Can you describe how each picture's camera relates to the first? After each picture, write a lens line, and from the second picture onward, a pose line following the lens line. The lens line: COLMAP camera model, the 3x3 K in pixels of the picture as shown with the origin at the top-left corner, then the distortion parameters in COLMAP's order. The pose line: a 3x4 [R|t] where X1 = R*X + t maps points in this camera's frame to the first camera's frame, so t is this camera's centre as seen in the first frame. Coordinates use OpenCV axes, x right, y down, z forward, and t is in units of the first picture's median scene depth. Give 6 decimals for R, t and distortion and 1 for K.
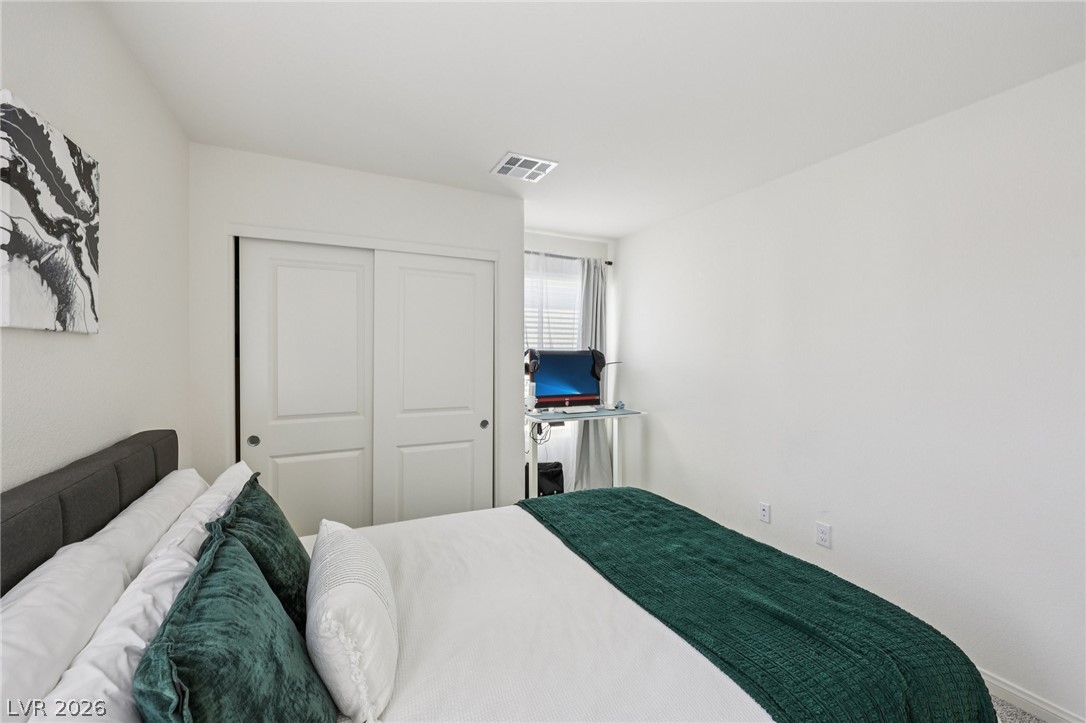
lens RADIAL K [[433.6, 0, 530.0], [0, 433.6, 364.3], [0, 0, 1]] dist [-0.000761, 0.000067]
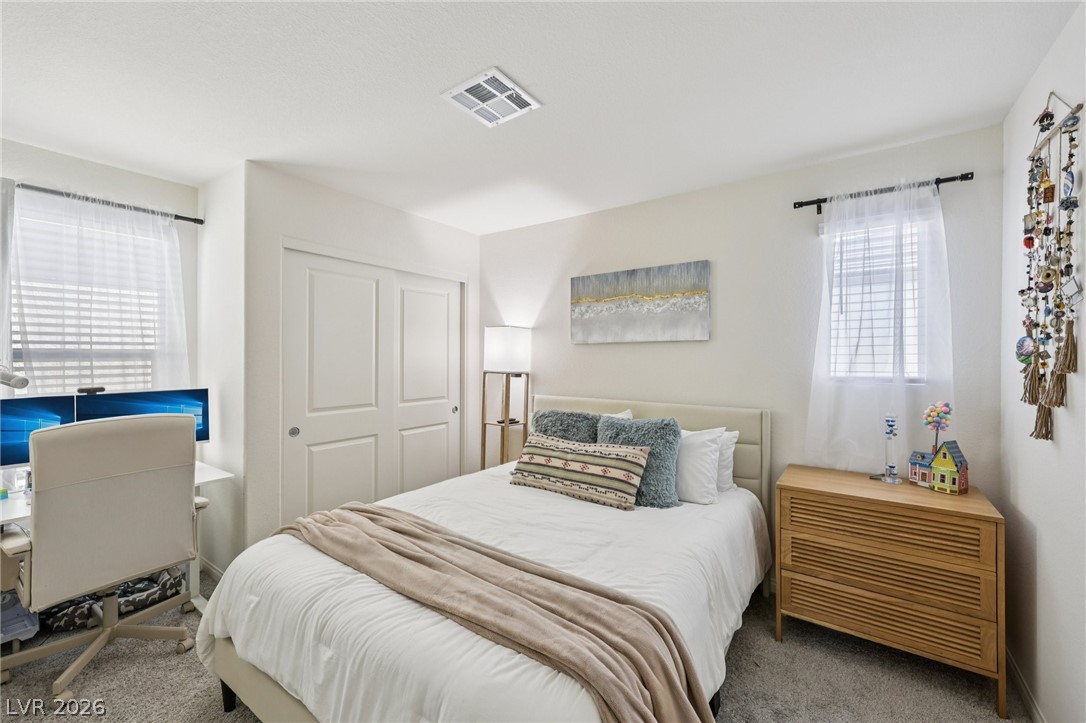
lens RADIAL K [[437.0, 0, 545.5], [0, 437.0, 355.6], [0, 0, 1]] dist [-0.000933, 0.000482]
pose [[0.857115, 0.005078, 0.515099, -0.581505], [0.006585, 0.999762, -0.020813, 0.008610], [-0.515082, 0.021231, 0.856878, -0.251671]]
